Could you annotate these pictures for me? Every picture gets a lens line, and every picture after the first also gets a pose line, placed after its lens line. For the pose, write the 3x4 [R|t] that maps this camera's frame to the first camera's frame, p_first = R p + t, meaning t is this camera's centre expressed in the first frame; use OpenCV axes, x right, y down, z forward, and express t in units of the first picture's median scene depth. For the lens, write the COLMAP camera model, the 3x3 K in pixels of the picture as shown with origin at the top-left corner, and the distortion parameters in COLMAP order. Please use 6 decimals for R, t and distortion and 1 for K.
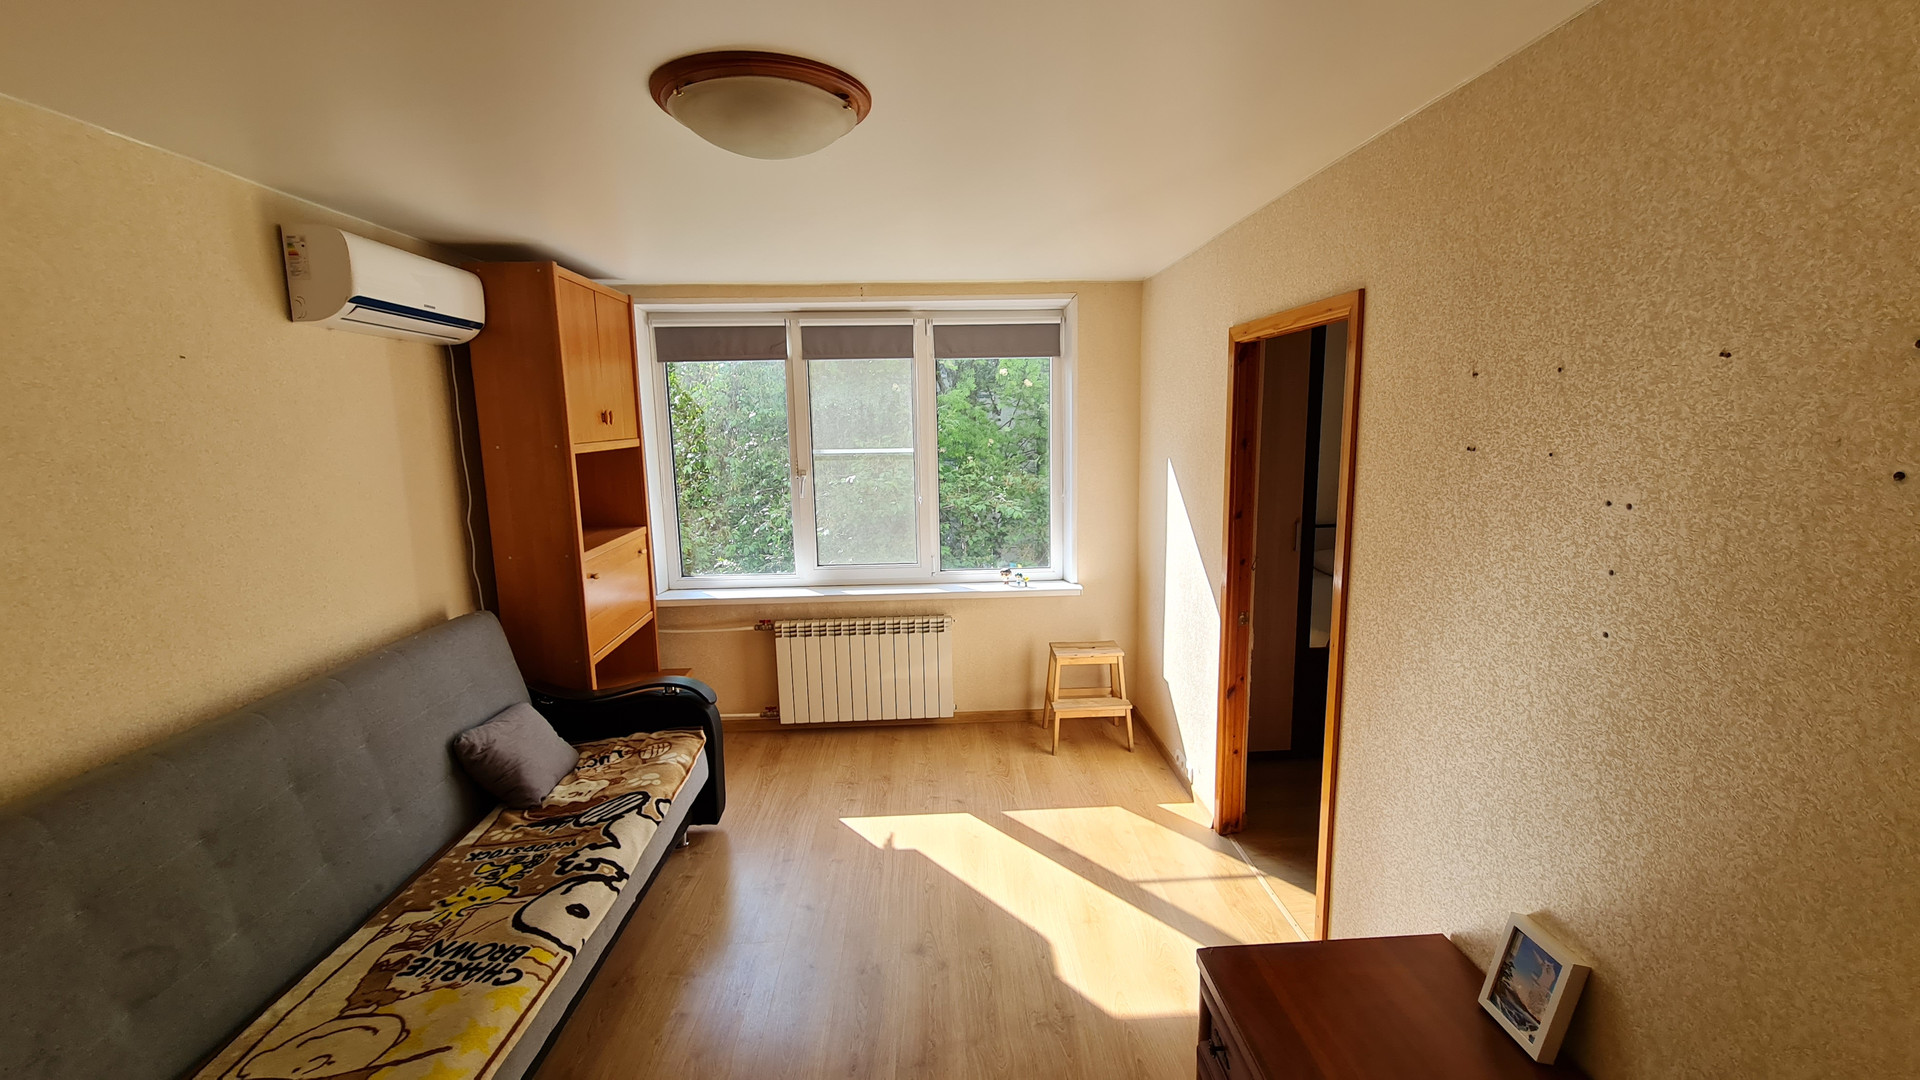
lens RADIAL K [[767.9, 0, 966.4], [0, 767.9, 540.0], [0, 0, 1]] dist [0.002147, -0.000213]
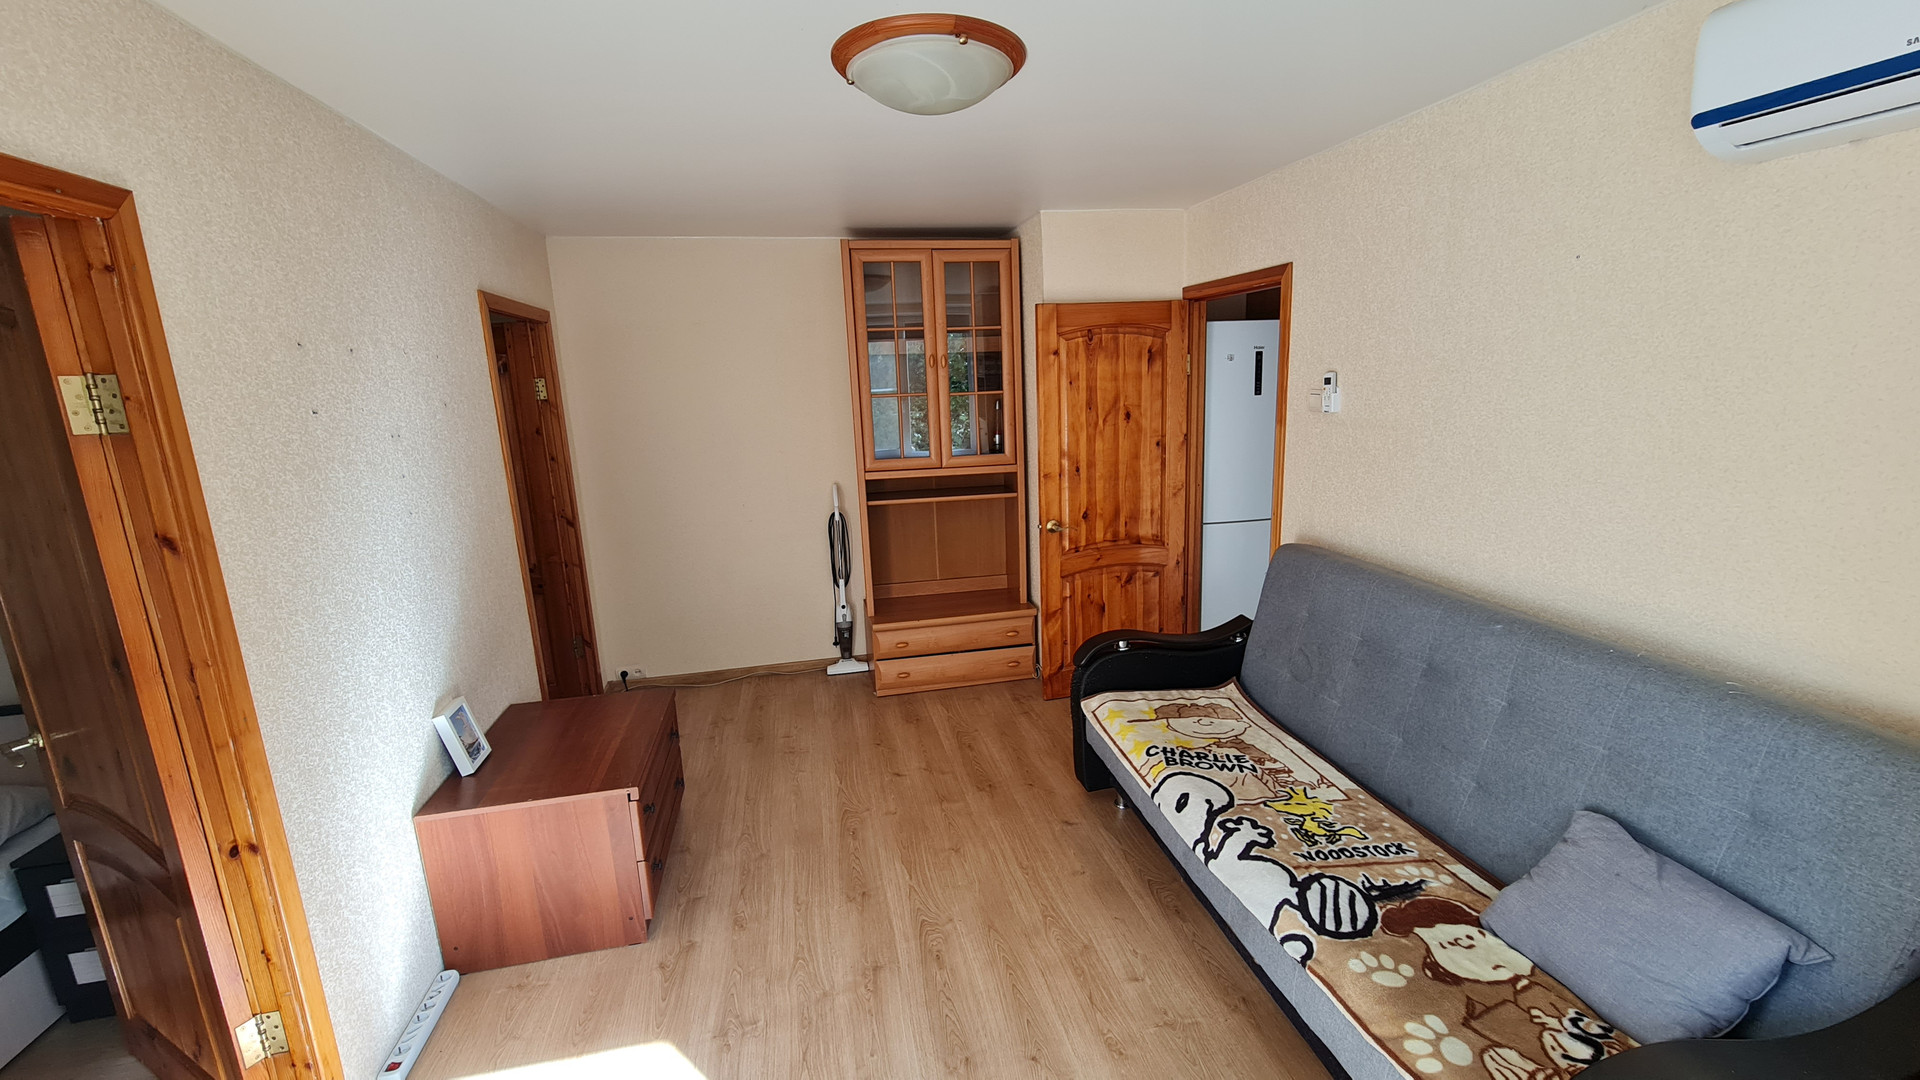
lens RADIAL K [[767.9, 0, 964.6], [0, 767.9, 540.5], [0, 0, 1]] dist [0.002147, -0.000213]
pose [[-0.986643, 0.082051, -0.140725, -0.077958], [0.026800, 0.933871, 0.356605, -0.255411], [0.160679, 0.348070, -0.923596, 1.802030]]
